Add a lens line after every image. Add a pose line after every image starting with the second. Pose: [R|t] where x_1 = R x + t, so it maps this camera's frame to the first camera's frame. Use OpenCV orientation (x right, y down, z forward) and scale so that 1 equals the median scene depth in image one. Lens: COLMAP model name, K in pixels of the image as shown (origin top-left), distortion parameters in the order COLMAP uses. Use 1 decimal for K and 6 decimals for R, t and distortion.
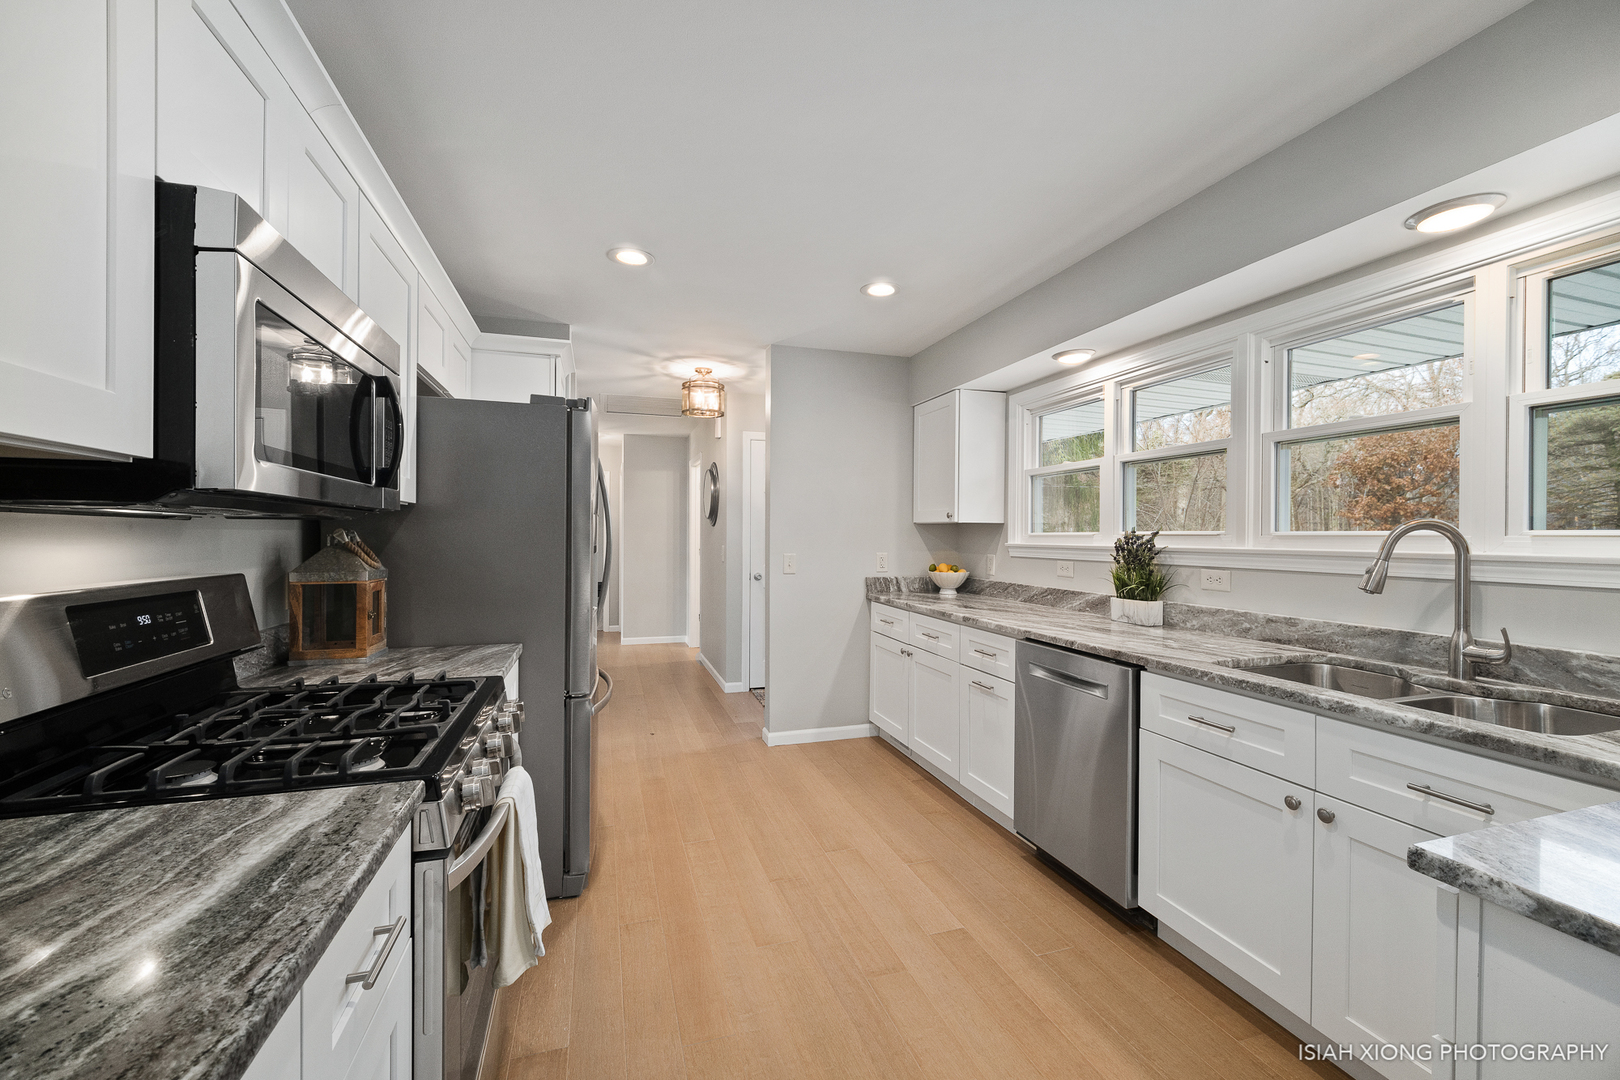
lens RADIAL K [[647.1, 0, 818.2], [0, 647.1, 536.3], [0, 0, 1]] dist [-0.006899, 0.000256]
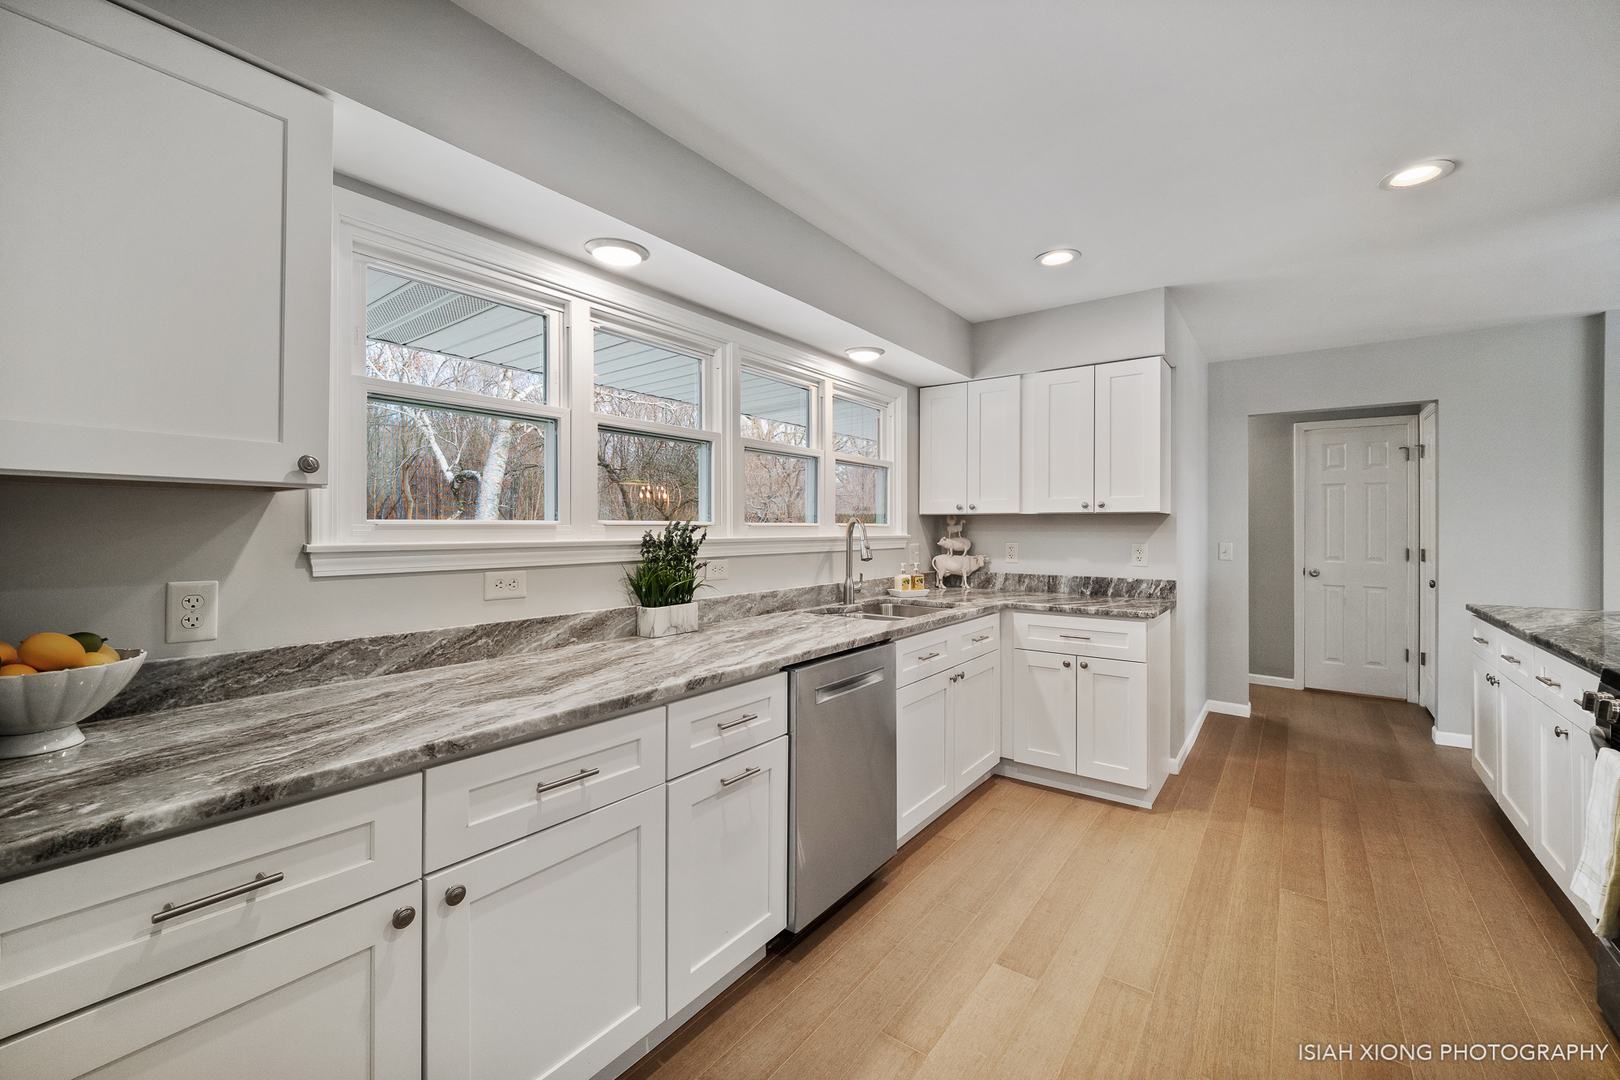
lens RADIAL K [[647.1, 0, 808.3], [0, 647.1, 528.9], [0, 0, 1]] dist [-0.006899, 0.000256]
pose [[-0.557201, -0.007611, 0.830343, -0.290503], [-0.001609, 0.999966, 0.008086, -0.004924], [-0.830376, 0.003169, -0.557195, 1.334511]]
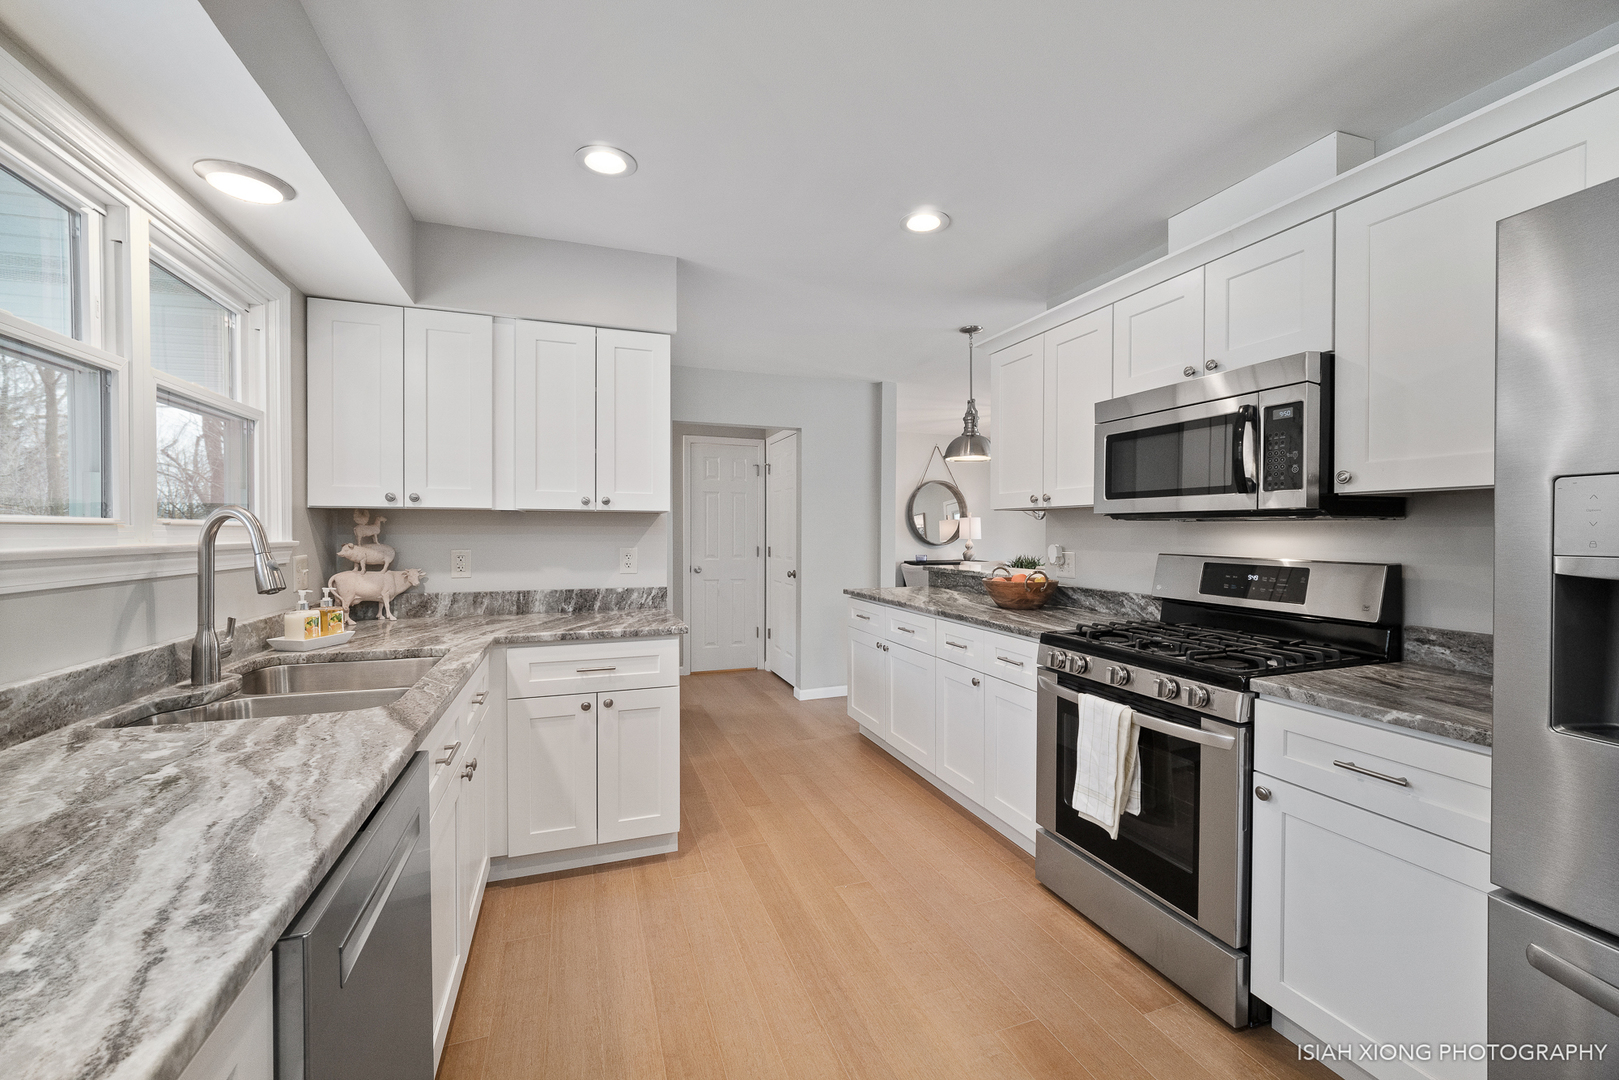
lens RADIAL K [[646.7, 0, 798.9], [0, 646.7, 540.0], [0, 0, 1]] dist [-0.006899, 0.000256]
pose [[-0.999963, -0.006353, -0.005843, 0.109953], [-0.006449, 0.999840, 0.016707, 0.000168], [0.005736, 0.016744, -0.999843, 1.197618]]
